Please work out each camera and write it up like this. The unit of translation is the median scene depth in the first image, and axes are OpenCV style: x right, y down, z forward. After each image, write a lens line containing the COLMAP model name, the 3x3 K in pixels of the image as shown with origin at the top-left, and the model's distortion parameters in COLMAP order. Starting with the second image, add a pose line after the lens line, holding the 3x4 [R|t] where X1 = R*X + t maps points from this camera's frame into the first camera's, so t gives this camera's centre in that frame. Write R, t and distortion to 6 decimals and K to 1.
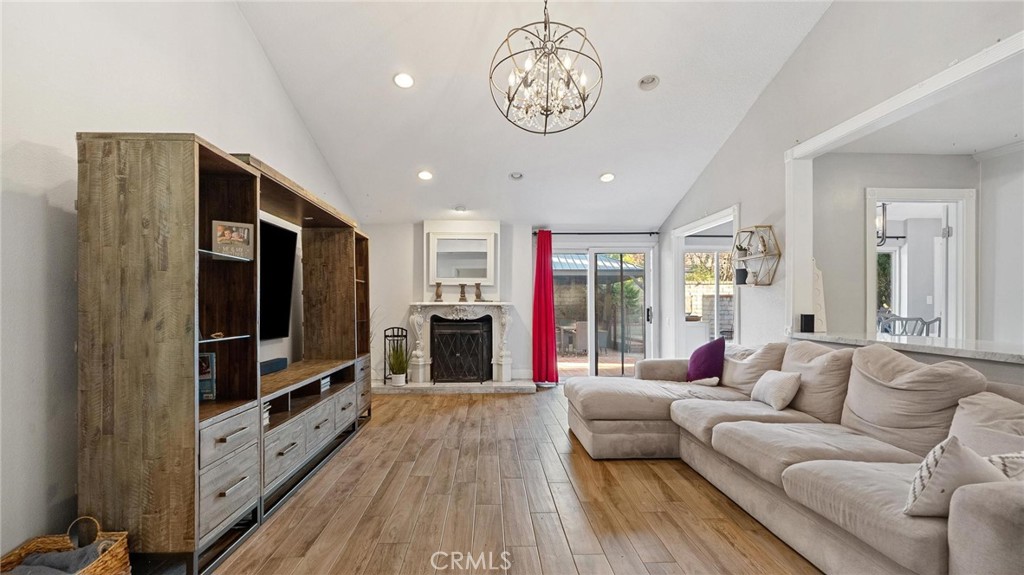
lens RADIAL K [[479.6, 0, 508.2], [0, 479.6, 306.1], [0, 0, 1]] dist [-0.003353, 0.001091]
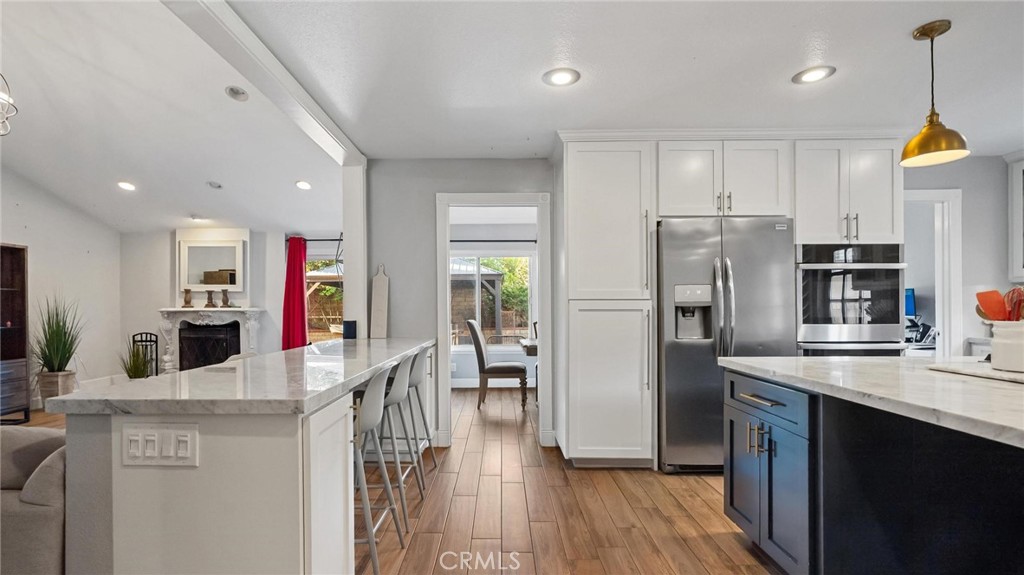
lens RADIAL K [[479.6, 0, 508.2], [0, 479.6, 306.1], [0, 0, 1]] dist [-0.003353, 0.001091]
pose [[0.998998, -0.004582, -0.044525, 0.832090], [0.004299, 0.999970, -0.006449, -0.004331], [0.044553, 0.006251, 0.998987, 0.006259]]
